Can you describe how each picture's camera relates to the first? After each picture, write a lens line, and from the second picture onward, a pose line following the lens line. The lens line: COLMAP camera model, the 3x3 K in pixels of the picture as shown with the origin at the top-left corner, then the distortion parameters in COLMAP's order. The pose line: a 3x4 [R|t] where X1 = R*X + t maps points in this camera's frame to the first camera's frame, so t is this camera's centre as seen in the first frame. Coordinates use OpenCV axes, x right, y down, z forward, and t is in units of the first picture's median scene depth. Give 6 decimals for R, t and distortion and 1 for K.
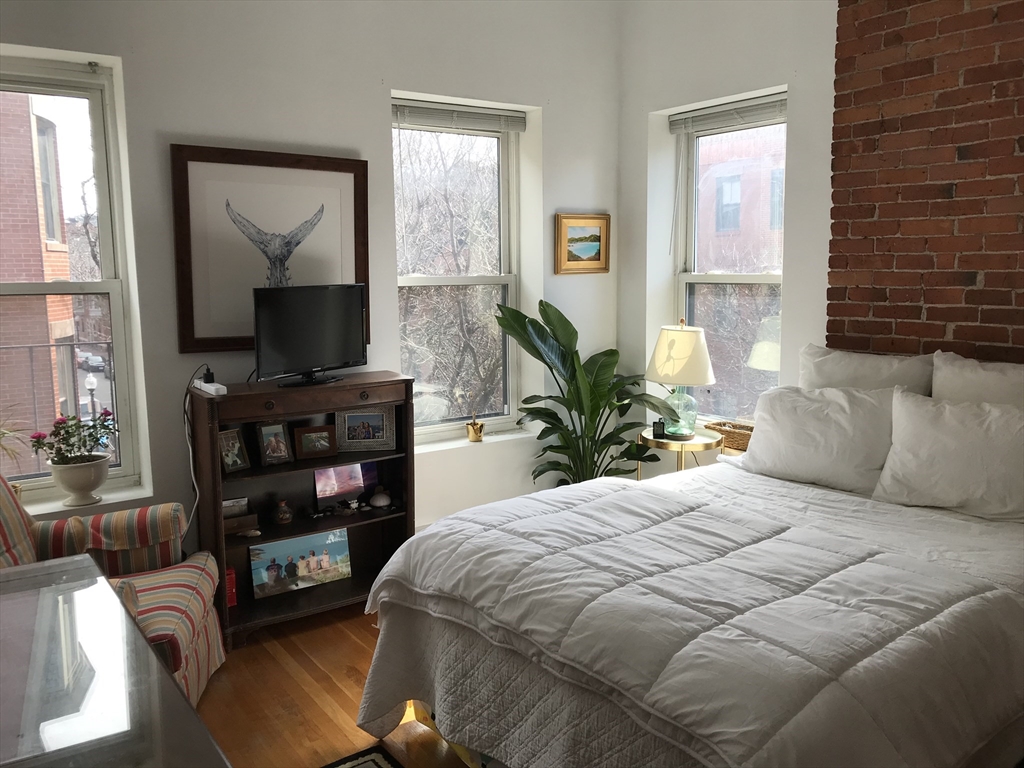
lens RADIAL K [[832.3, 0, 499.5], [0, 832.3, 368.2], [0, 0, 1]] dist [0.040782, -0.051759]
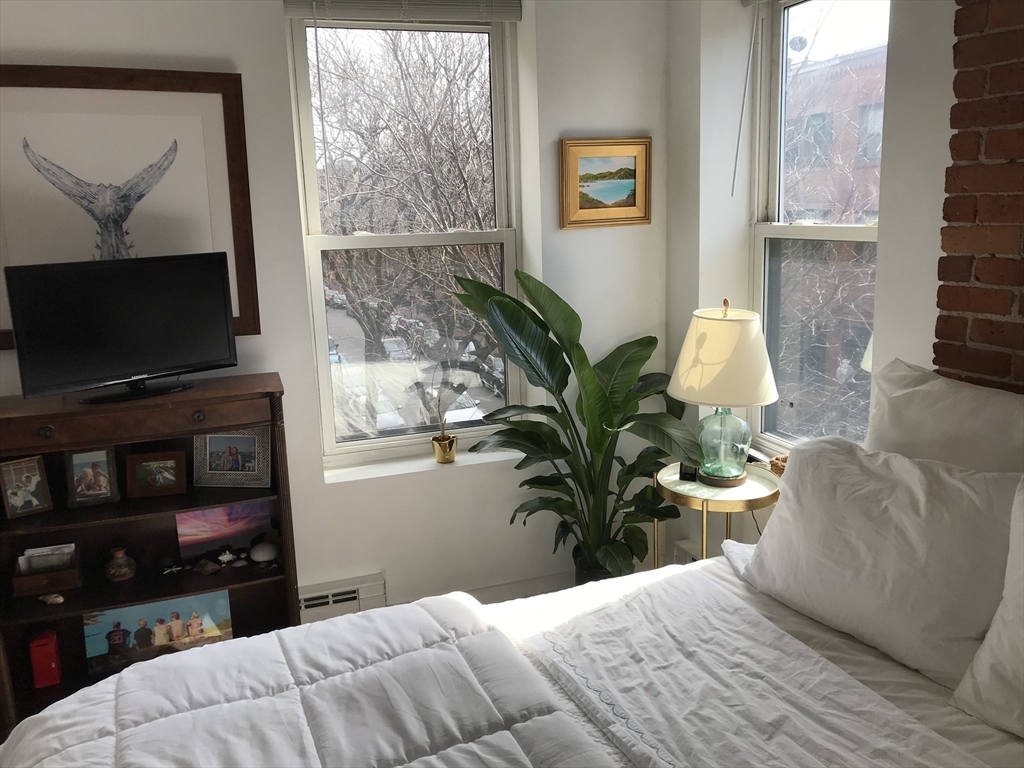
lens RADIAL K [[832.3, 0, 505.4], [0, 832.3, 373.3], [0, 0, 1]] dist [0.040782, -0.051759]
pose [[0.964207, 0.030789, -0.263356, 0.271817], [-0.009092, 0.996490, 0.083215, -0.064852], [0.264993, -0.077843, 0.961103, 0.403045]]
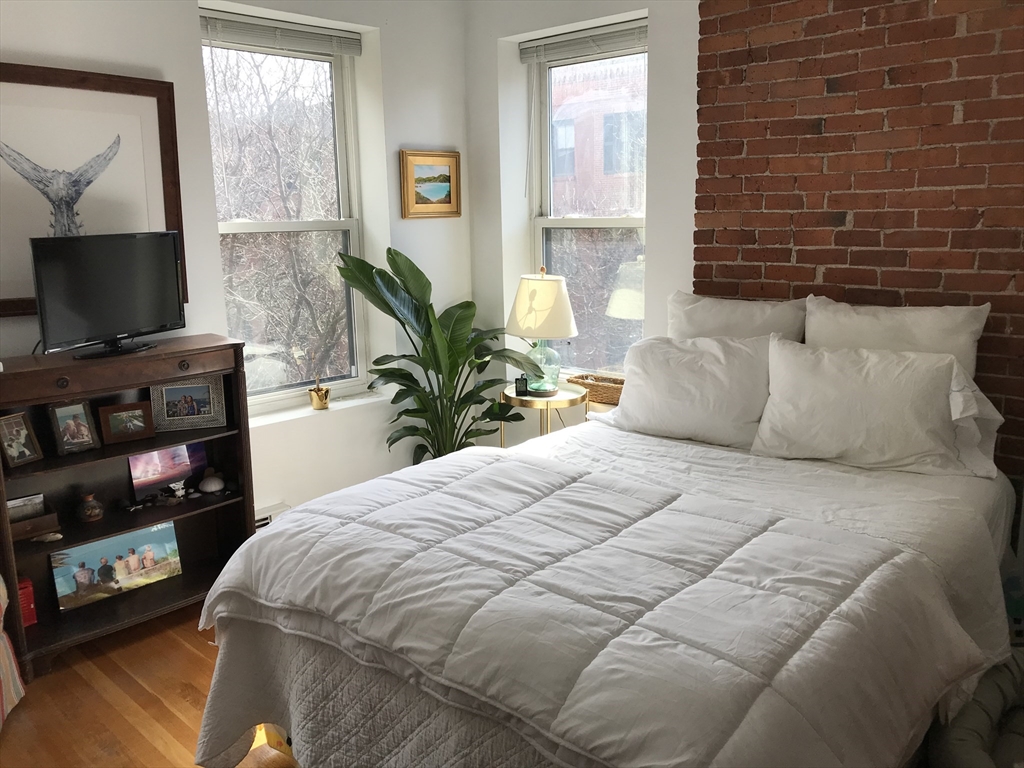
lens RADIAL K [[832.3, 0, 500.8], [0, 832.3, 375.0], [0, 0, 1]] dist [0.040782, -0.051759]
pose [[0.980681, -0.044129, 0.190573, -0.010388], [0.030579, 0.996829, 0.073466, -0.009719], [-0.193211, -0.066219, 0.978920, 0.109681]]
